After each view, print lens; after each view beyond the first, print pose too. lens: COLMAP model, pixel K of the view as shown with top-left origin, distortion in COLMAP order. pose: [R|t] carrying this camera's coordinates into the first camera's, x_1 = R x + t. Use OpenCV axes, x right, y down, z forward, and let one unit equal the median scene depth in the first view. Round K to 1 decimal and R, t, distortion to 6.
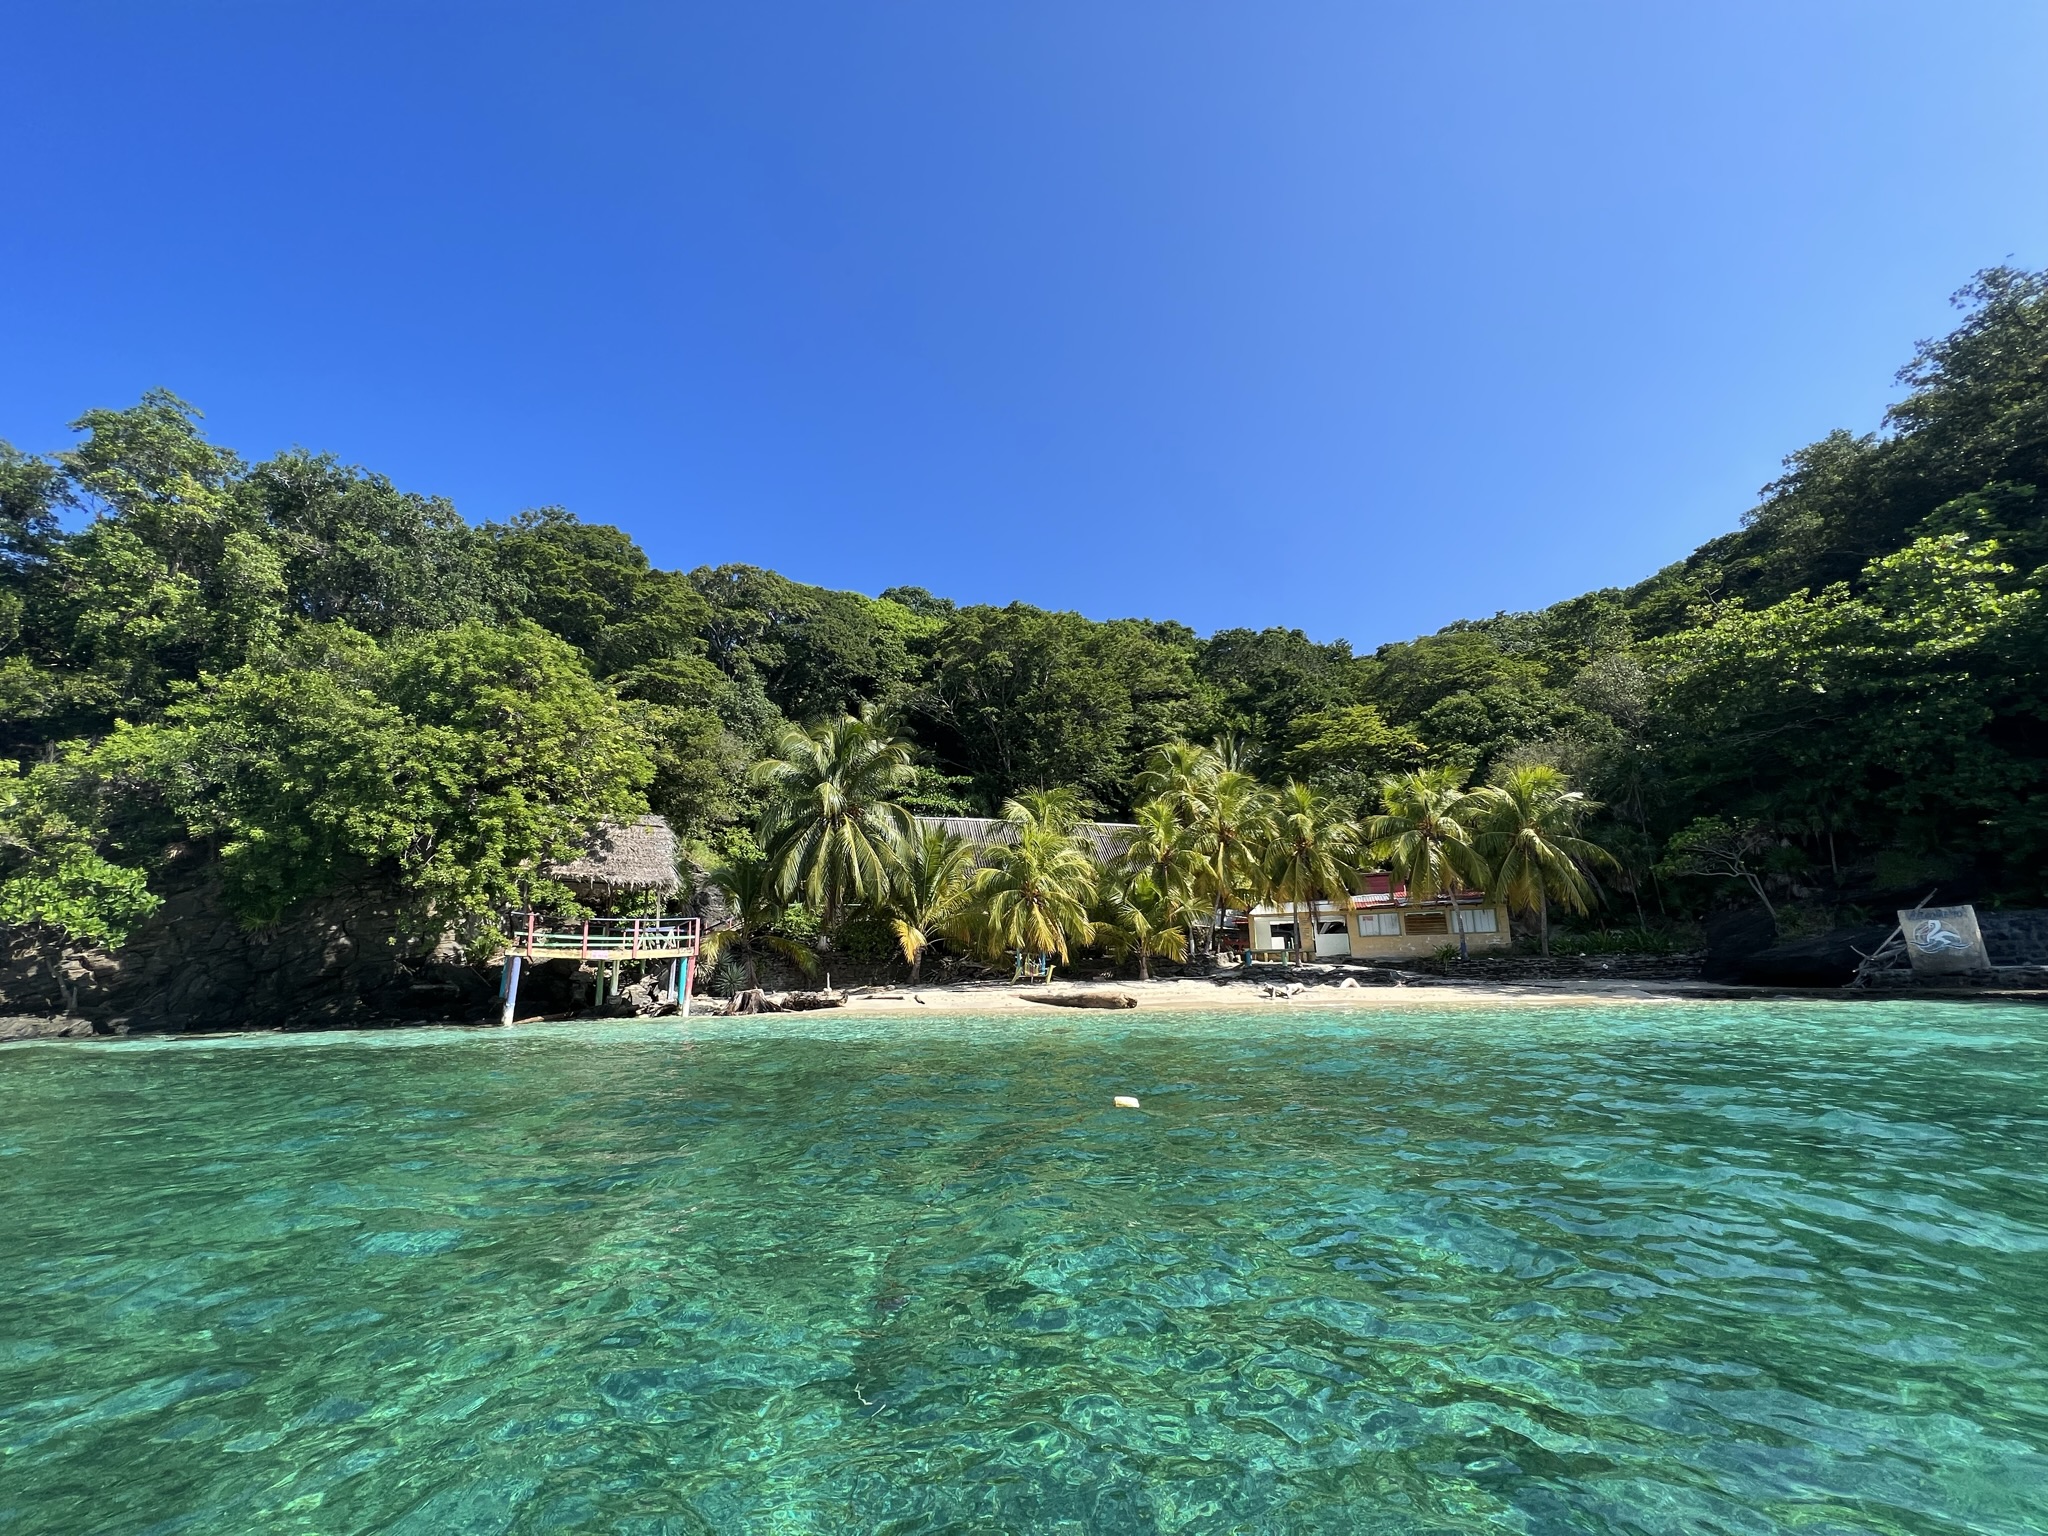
lens RADIAL K [[814.3, 0, 1024.0], [0, 814.3, 768.0], [0, 0, 1]] dist [0.001825, 0.000159]
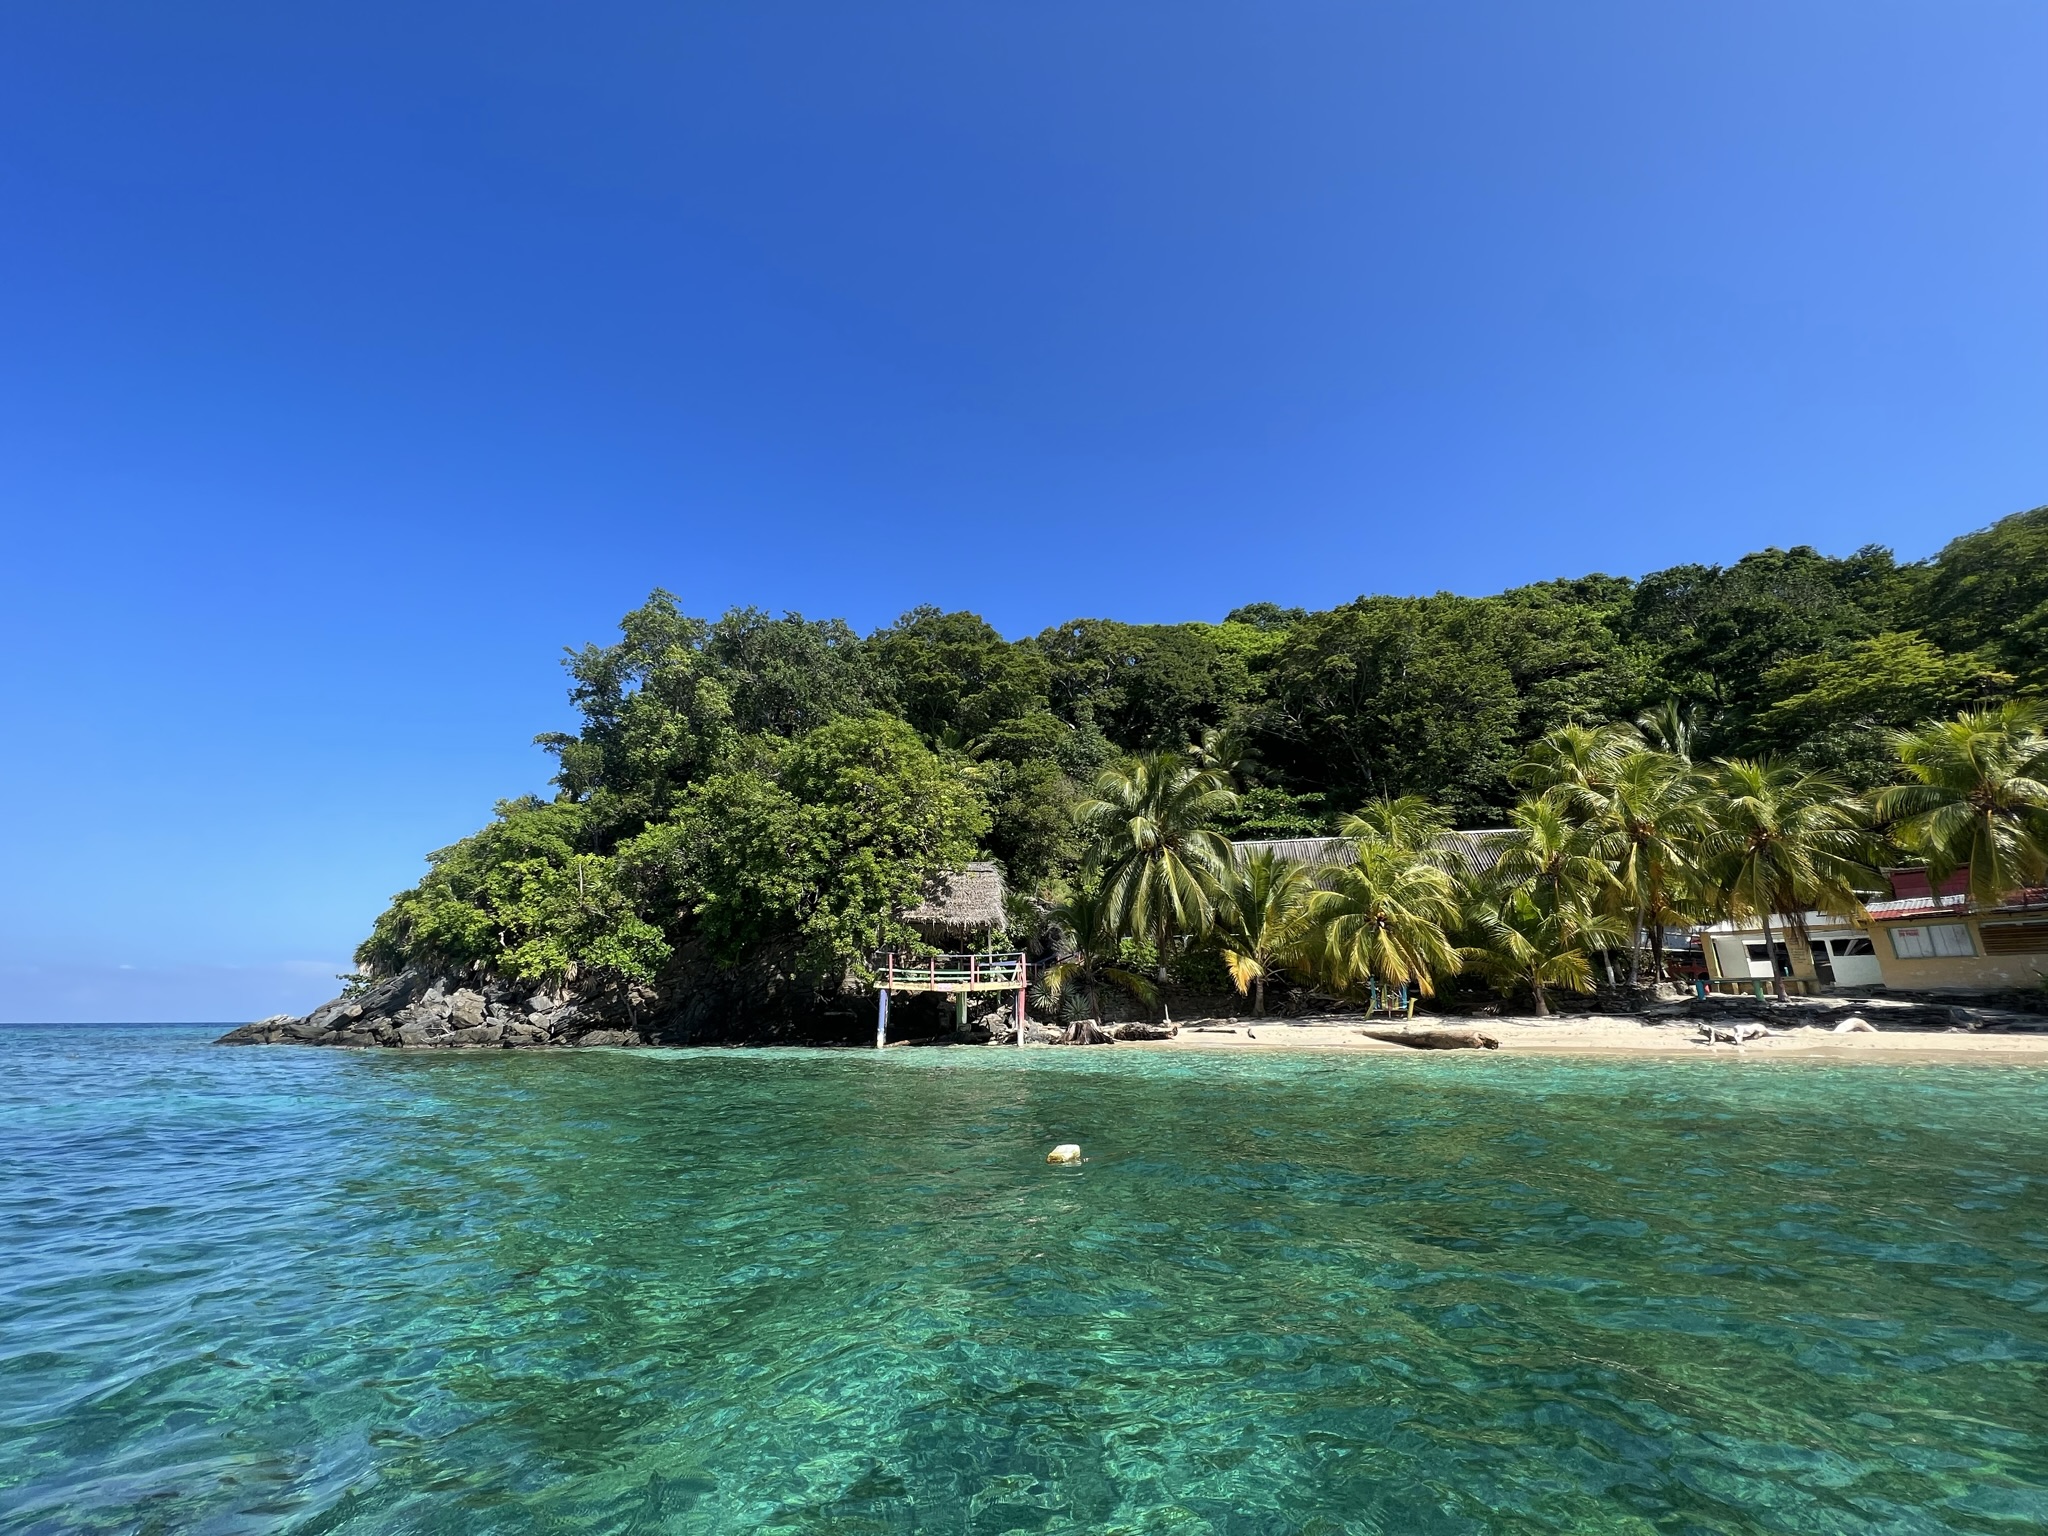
lens RADIAL K [[814.3, 0, 1024.0], [0, 814.3, 768.0], [0, 0, 1]] dist [0.001825, 0.000159]
pose [[0.882023, -0.124210, -0.454541, 0.097522], [0.108413, 0.992247, -0.060774, 0.003378], [0.458565, 0.004326, 0.888650, 0.022019]]
